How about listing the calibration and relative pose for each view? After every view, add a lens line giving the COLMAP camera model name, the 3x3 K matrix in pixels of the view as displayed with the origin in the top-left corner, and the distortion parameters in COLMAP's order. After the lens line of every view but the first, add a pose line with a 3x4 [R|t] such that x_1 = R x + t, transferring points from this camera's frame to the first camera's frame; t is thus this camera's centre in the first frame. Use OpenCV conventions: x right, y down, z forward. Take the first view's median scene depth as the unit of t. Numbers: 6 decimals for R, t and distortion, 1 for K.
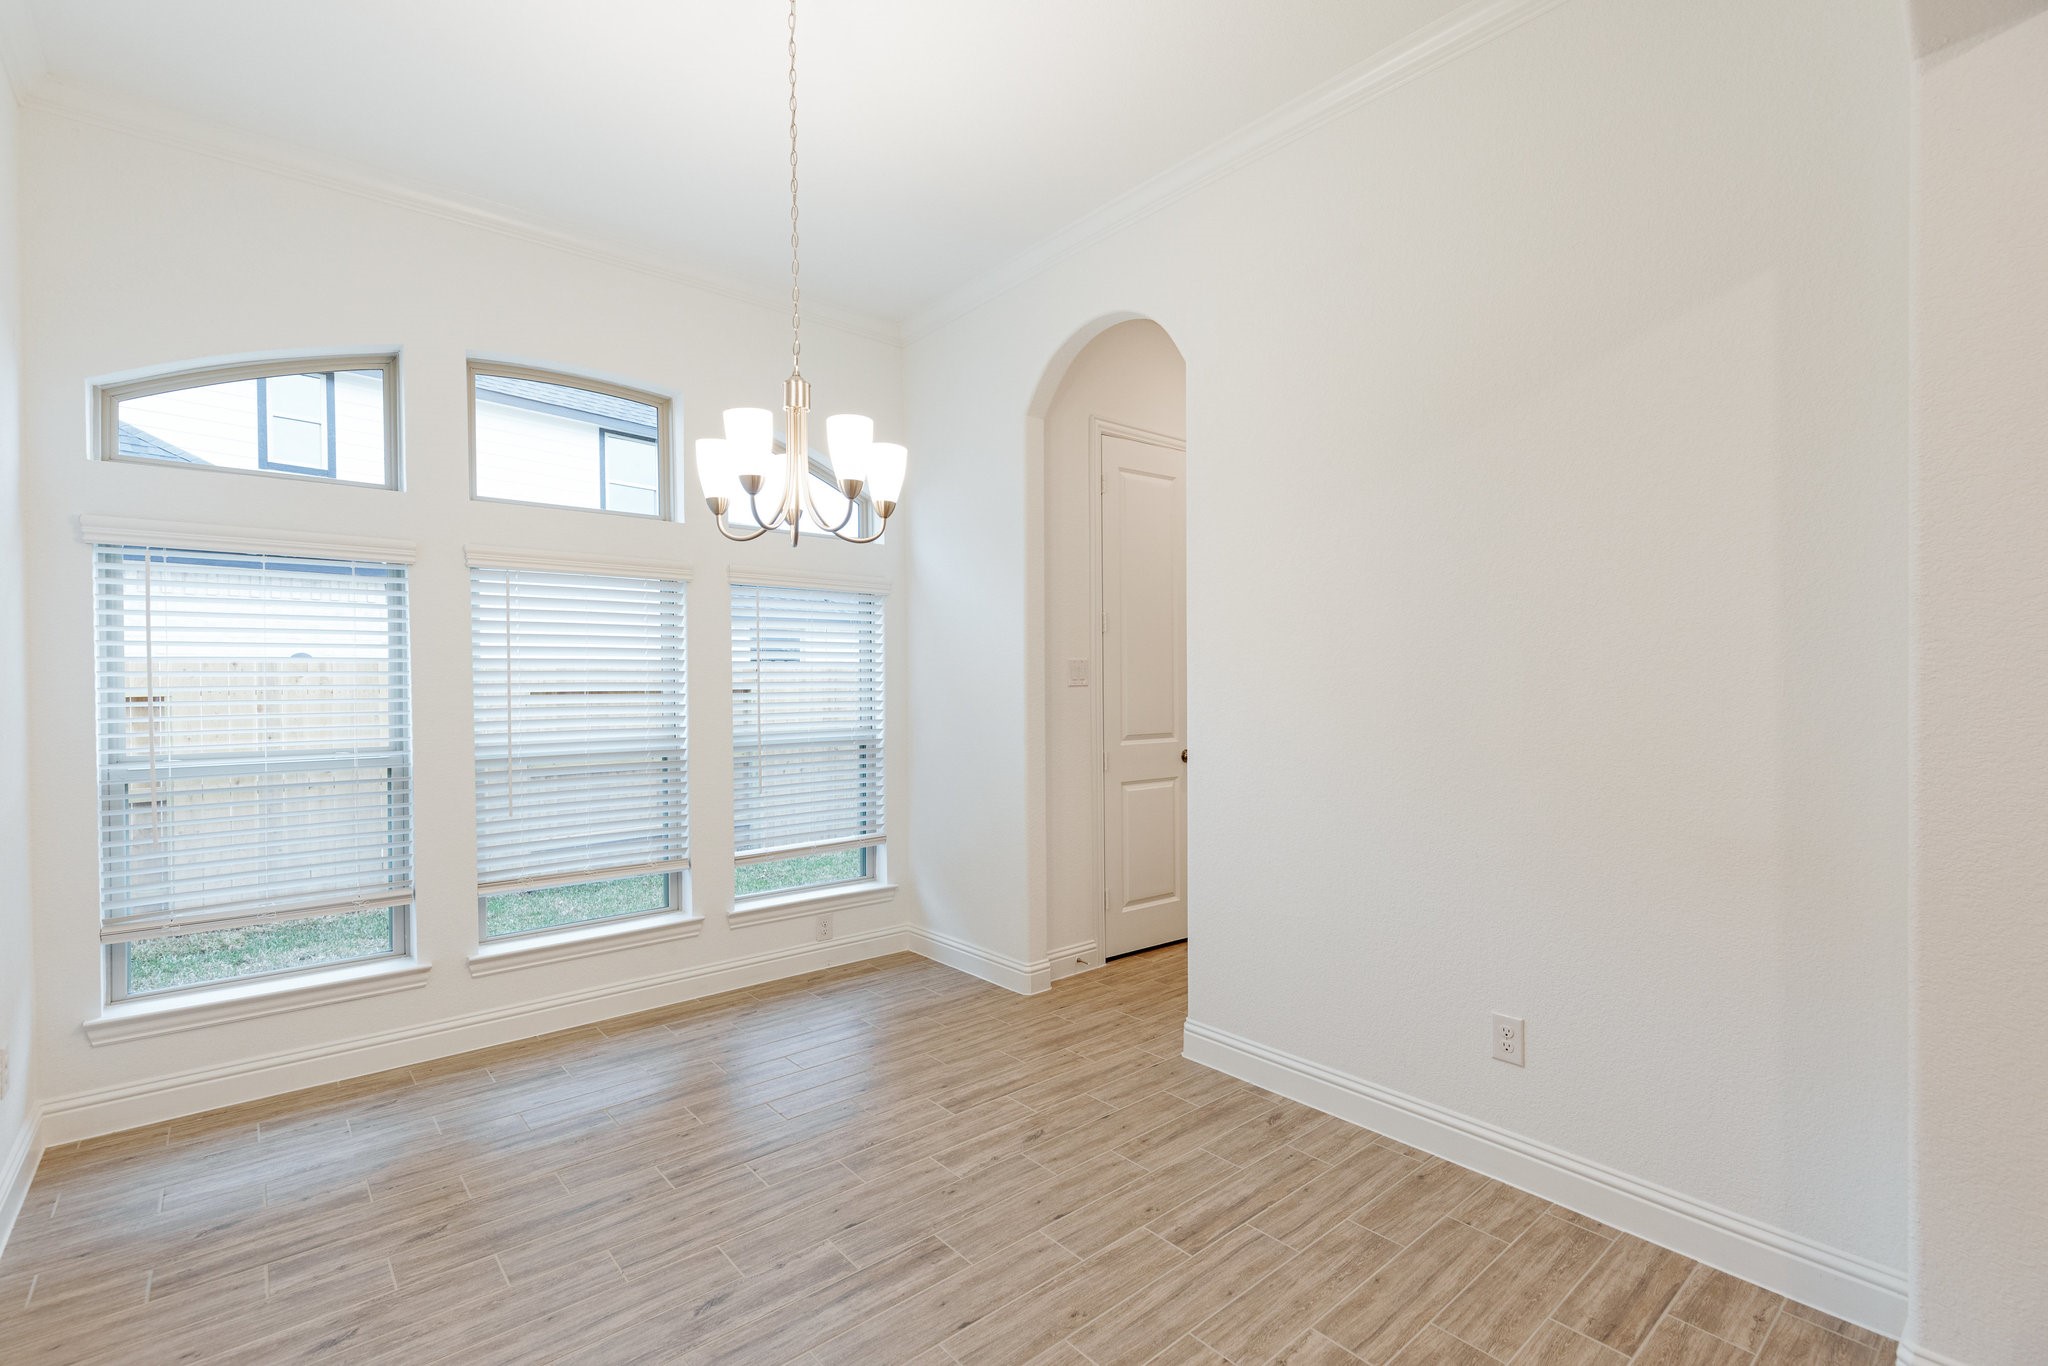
lens RADIAL K [[918.4, 0, 985.7], [0, 918.4, 673.9], [0, 0, 1]] dist [0.009733, -0.002069]
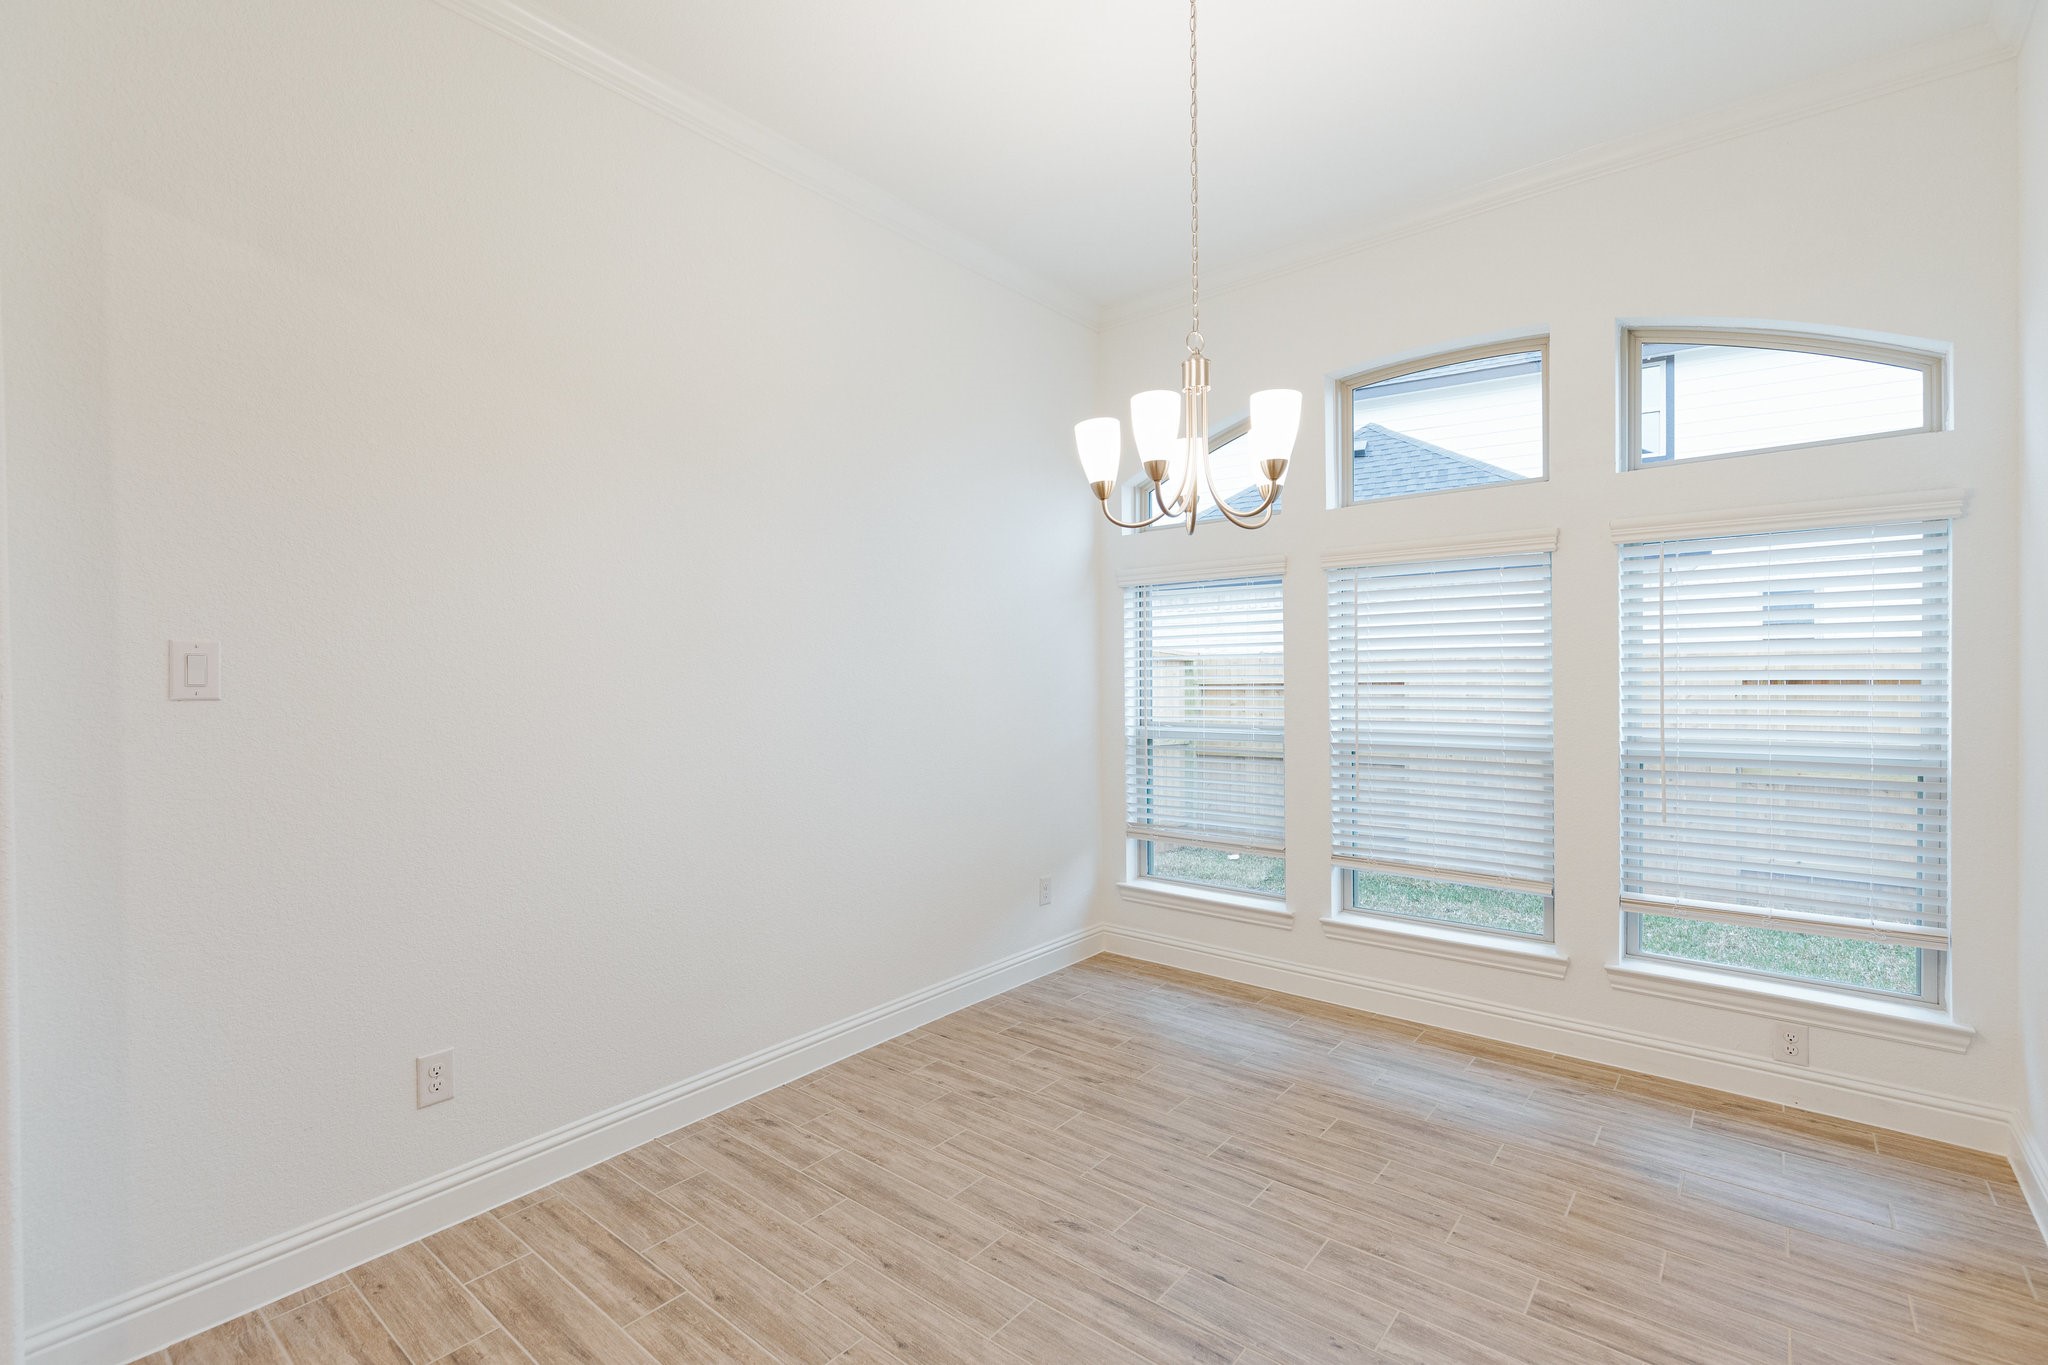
lens RADIAL K [[918.4, 0, 1020.7], [0, 918.4, 669.7], [0, 0, 1]] dist [0.009733, -0.002069]
pose [[0.193170, -0.002869, -0.981161, 0.518320], [0.014565, 0.999894, -0.000057, -0.000101], [0.981057, -0.014279, 0.193191, 0.472030]]
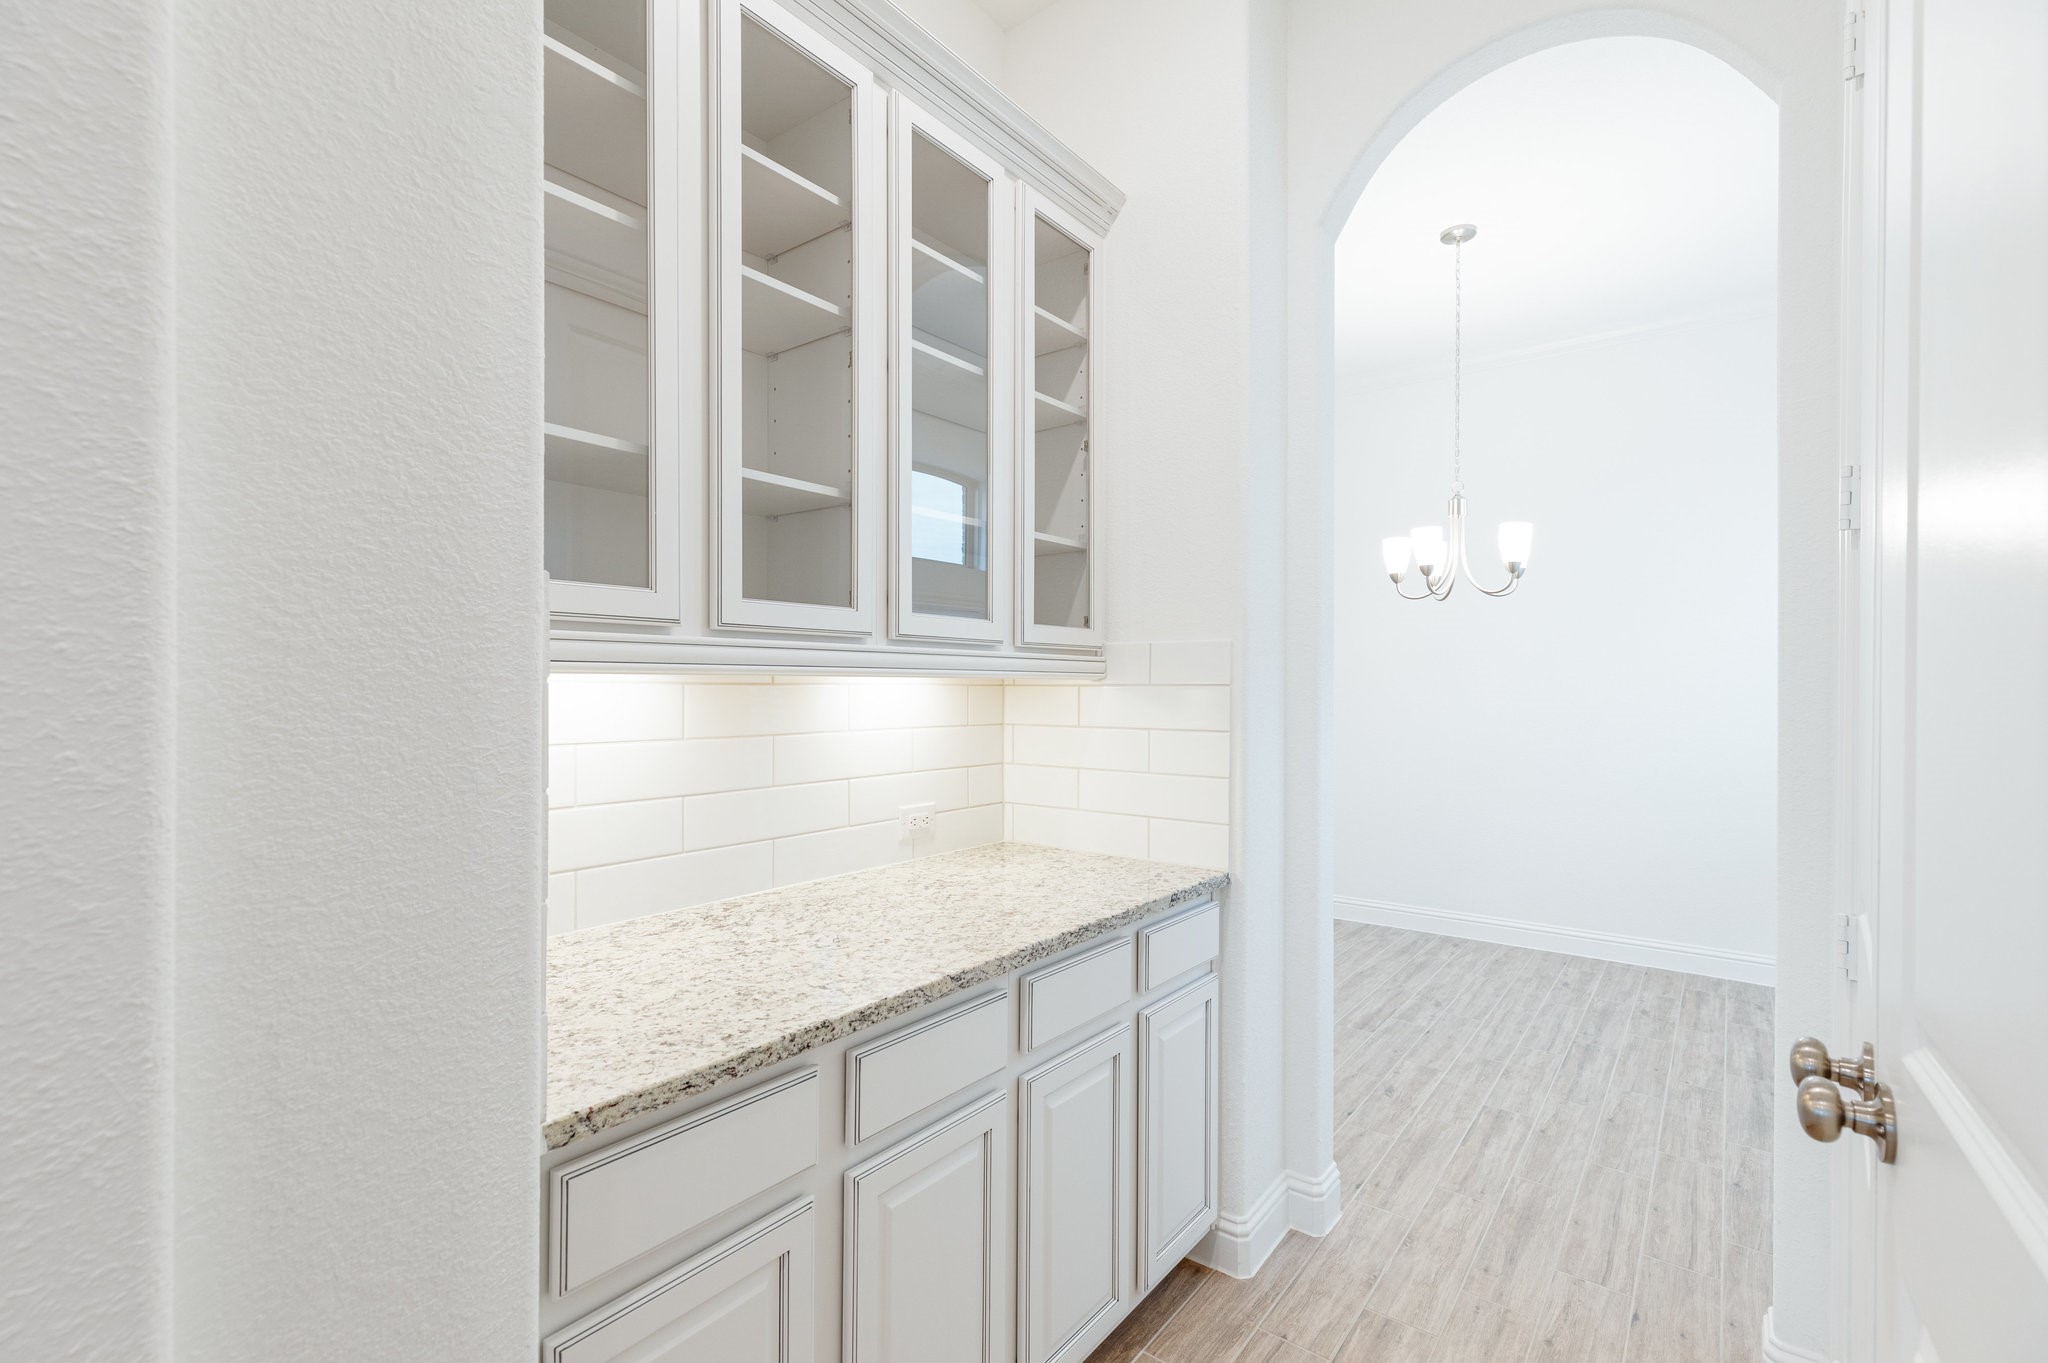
lens RADIAL K [[918.4, 0, 1009.7], [0, 918.4, 686.8], [0, 0, 1]] dist [0.009733, -0.002069]
pose [[-0.973295, -0.006535, -0.229464, 0.655947], [-0.005656, 0.999974, -0.004488, 0.023218], [0.229487, -0.003070, -0.973307, 1.723559]]
